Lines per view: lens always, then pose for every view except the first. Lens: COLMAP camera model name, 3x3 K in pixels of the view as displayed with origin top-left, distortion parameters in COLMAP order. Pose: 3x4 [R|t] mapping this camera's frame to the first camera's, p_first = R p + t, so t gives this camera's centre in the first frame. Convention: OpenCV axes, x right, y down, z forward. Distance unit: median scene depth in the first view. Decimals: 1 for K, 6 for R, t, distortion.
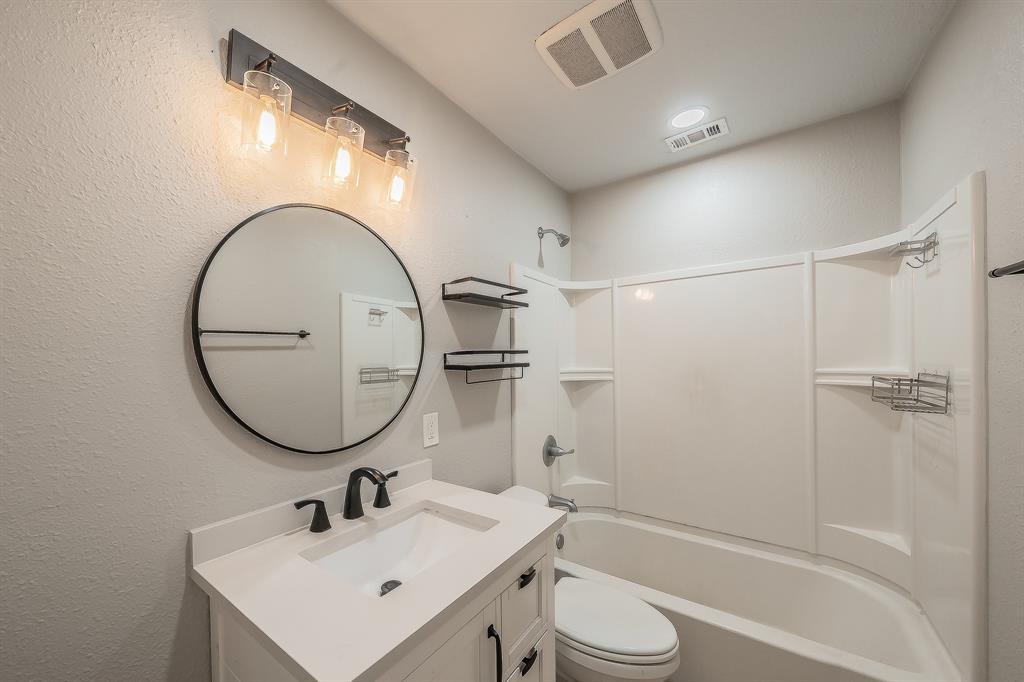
lens RADIAL K [[374.6, 0, 512.9], [0, 374.6, 351.5], [0, 0, 1]] dist [-0.000056, 0.000036]
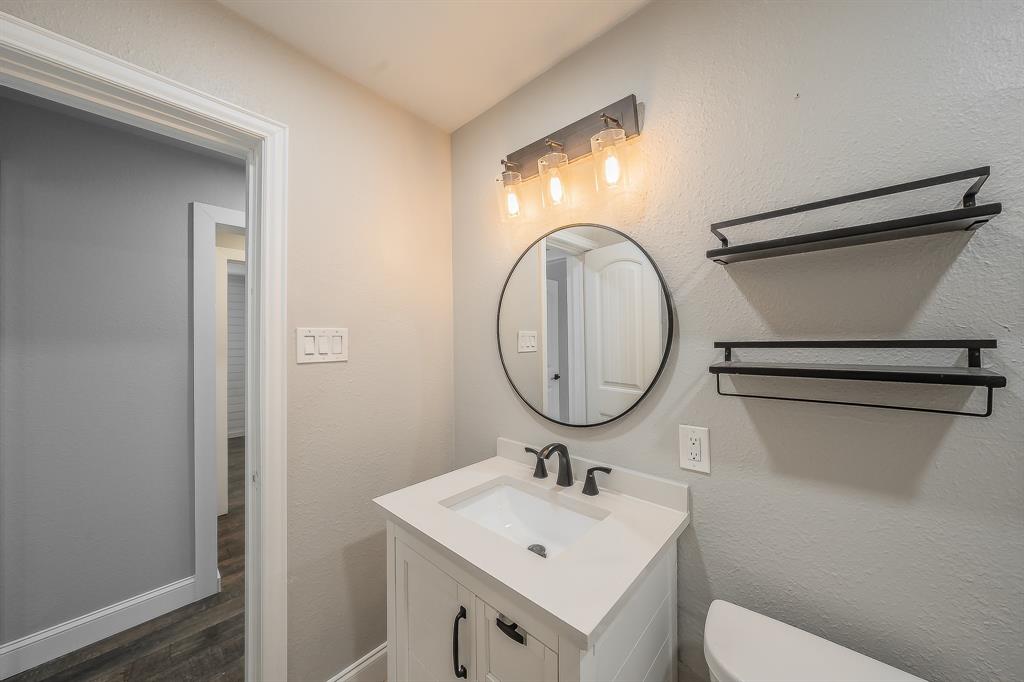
lens RADIAL K [[361.3, 0, 504.8], [0, 361.3, 338.2], [0, 0, 1]] dist [-0.000704, 0.000012]
pose [[-0.131351, 0.000592, -0.991336, 0.641895], [0.006647, 0.999978, -0.000284, -0.011746], [0.991314, -0.006627, -0.131352, 0.876088]]
